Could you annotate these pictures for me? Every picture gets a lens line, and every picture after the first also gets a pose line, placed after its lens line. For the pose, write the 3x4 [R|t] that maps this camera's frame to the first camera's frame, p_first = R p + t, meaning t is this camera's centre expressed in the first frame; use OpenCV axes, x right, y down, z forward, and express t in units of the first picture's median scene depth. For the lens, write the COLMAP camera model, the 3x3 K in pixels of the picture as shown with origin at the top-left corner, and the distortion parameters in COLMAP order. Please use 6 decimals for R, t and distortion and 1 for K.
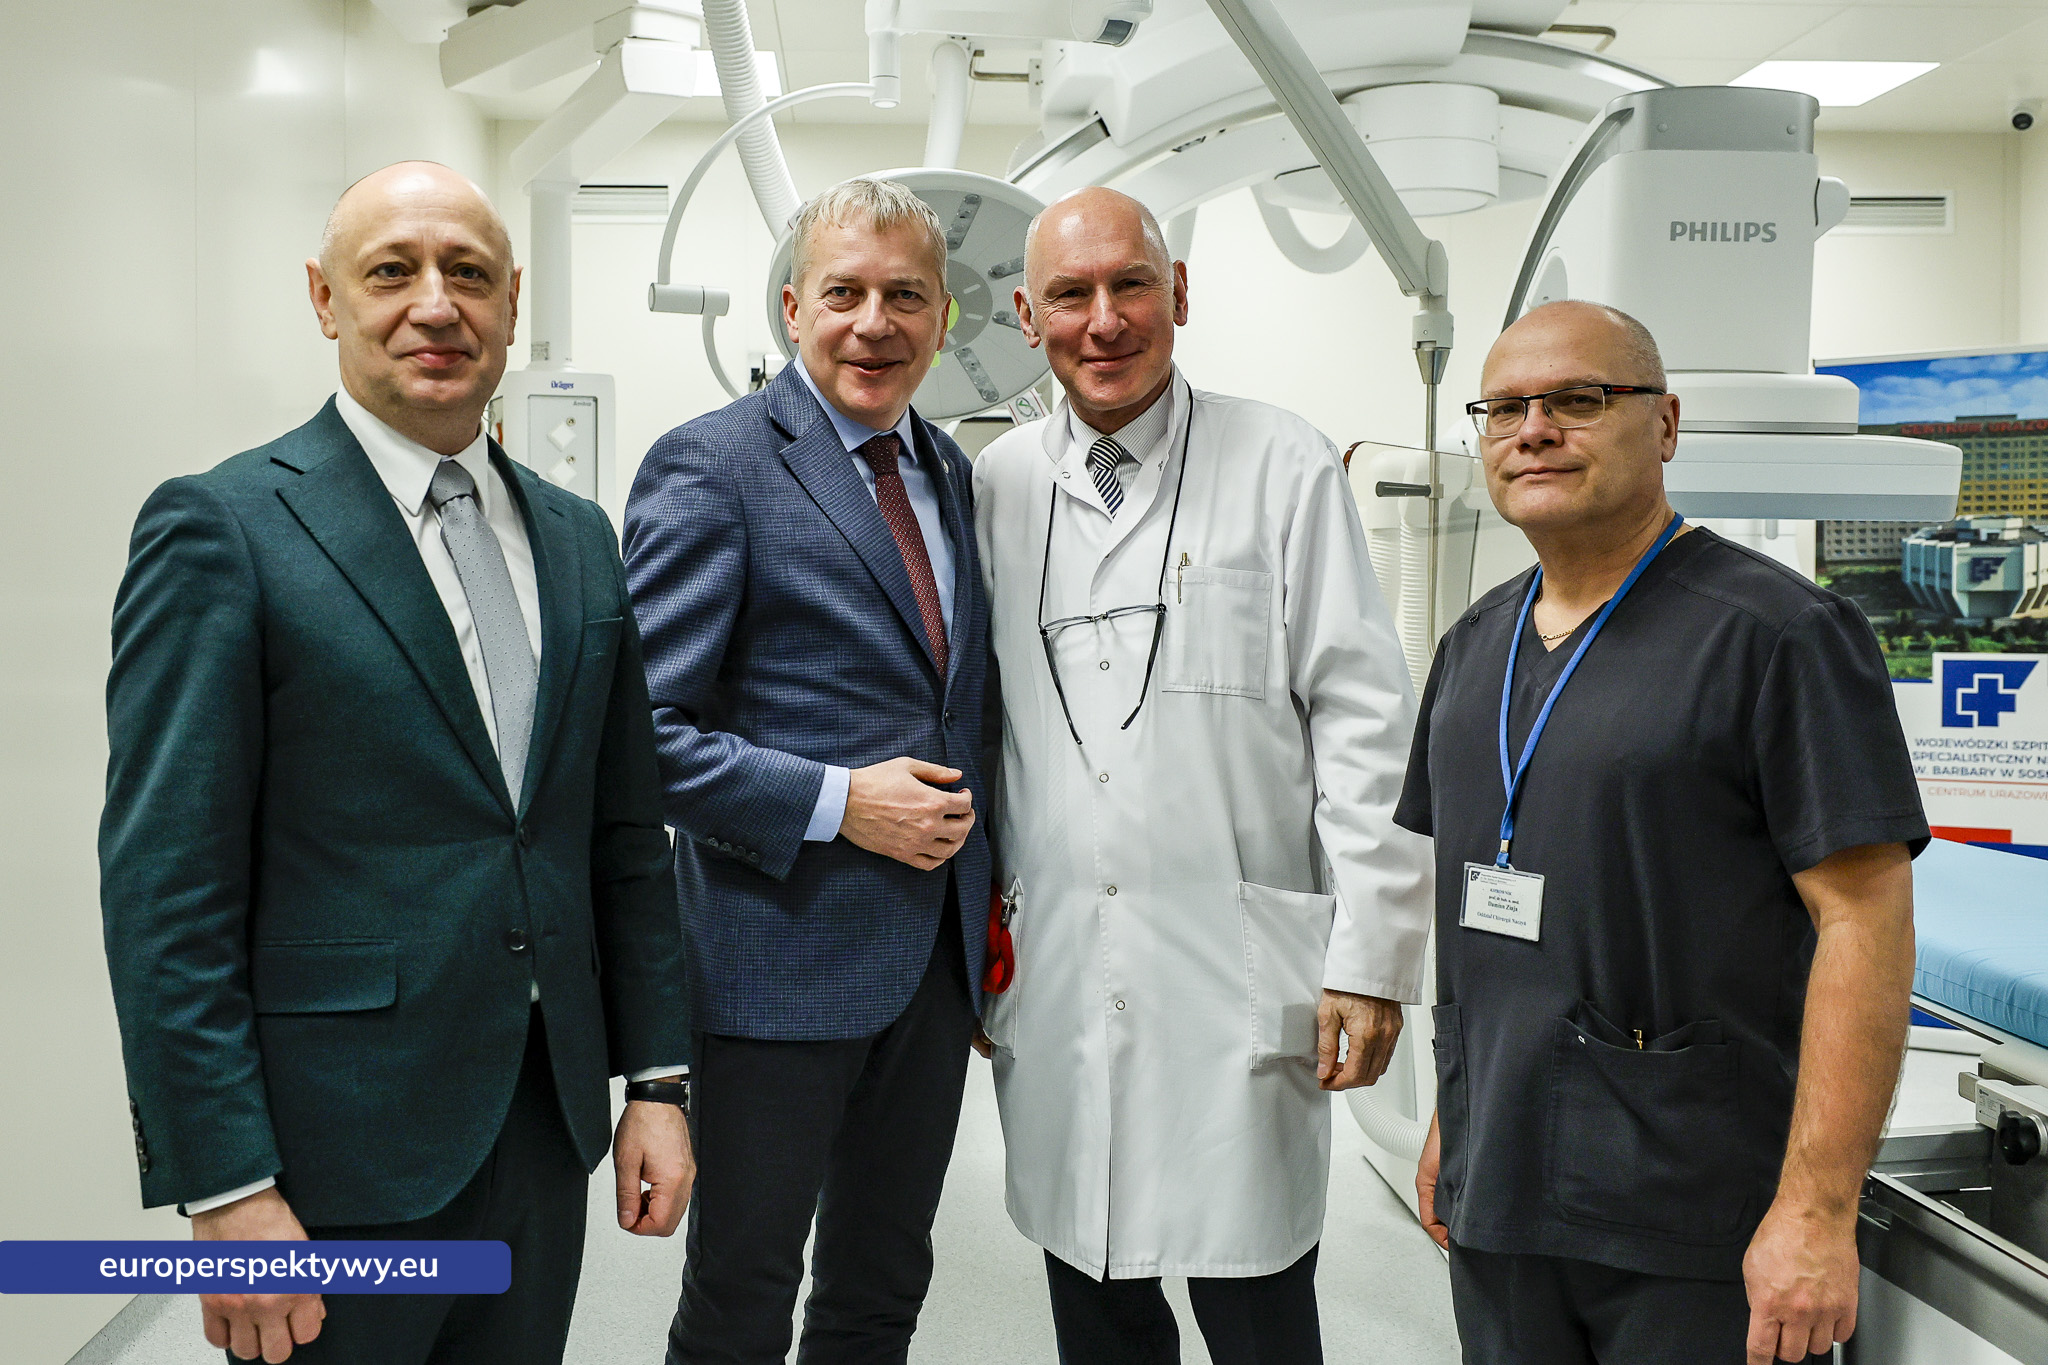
lens RADIAL K [[2099.3, 0, 953.7], [0, 2099.3, 621.8], [0, 0, 1]] dist [-0.010131, 0.026793]
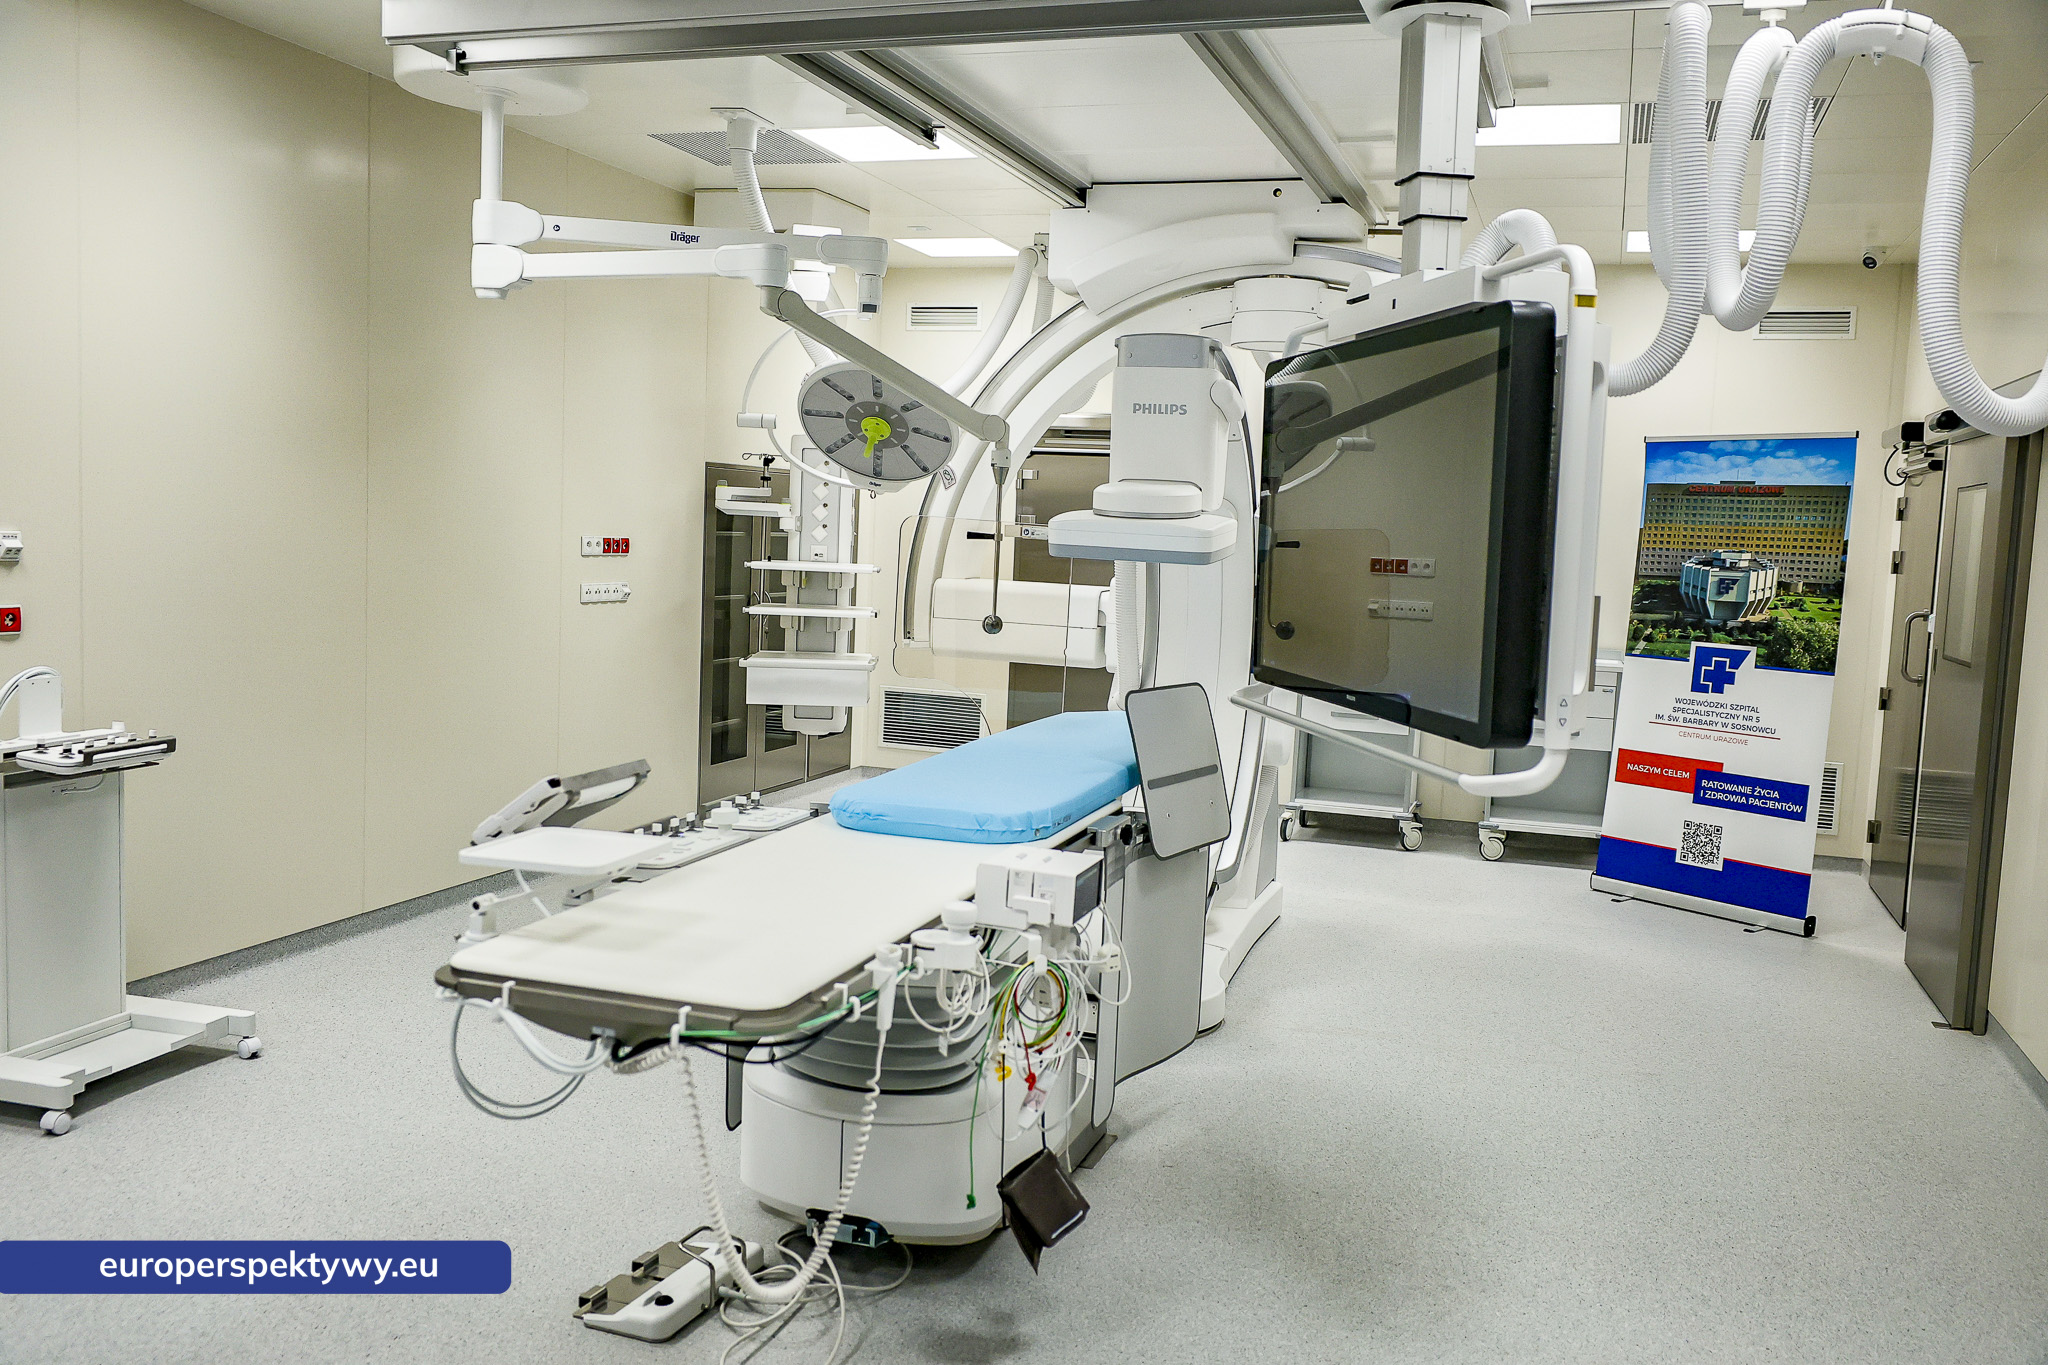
lens RADIAL K [[1719.3, 0, 1024.0], [0, 1719.3, 682.5], [0, 0, 1]] dist [0.005735, -0.008510]
pose [[0.934744, 0.074061, -0.347518, 0.851659], [-0.049257, 0.995602, 0.079688, -0.056064], [0.351891, -0.057370, 0.934281, -0.569081]]
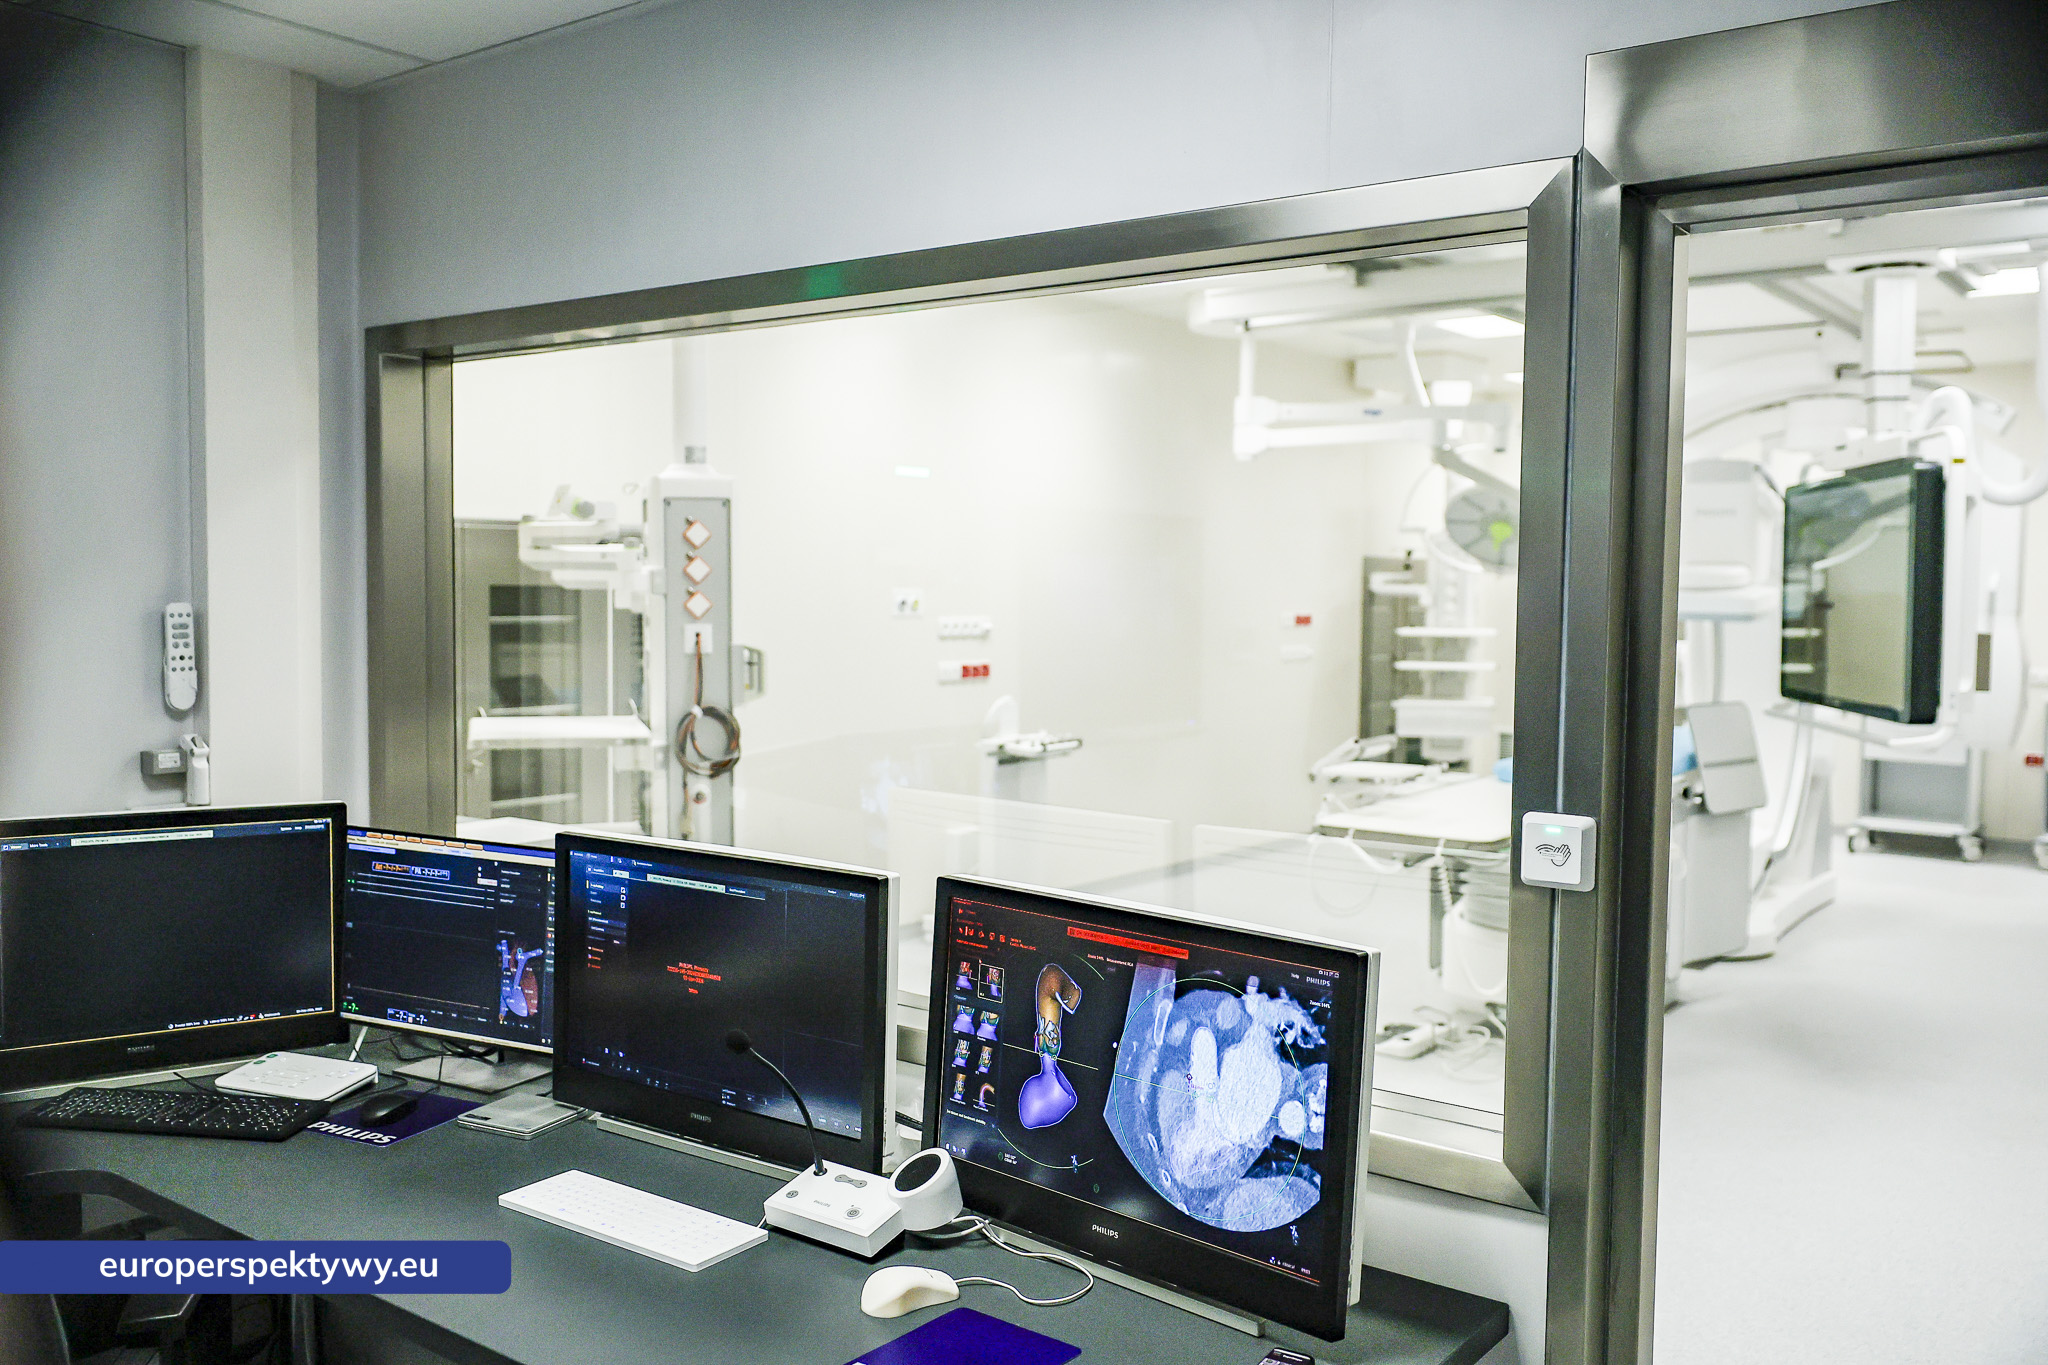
lens RADIAL K [[1692.1, 0, 1024.0], [0, 1692.1, 682.5], [0, 0, 1]] dist [-0.002785, -0.001442]
pose [[0.766738, 0.049040, -0.640085, 1.135379], [-0.022250, 0.998509, 0.049848, -0.056620], [0.641575, -0.023978, 0.766685, -1.318807]]
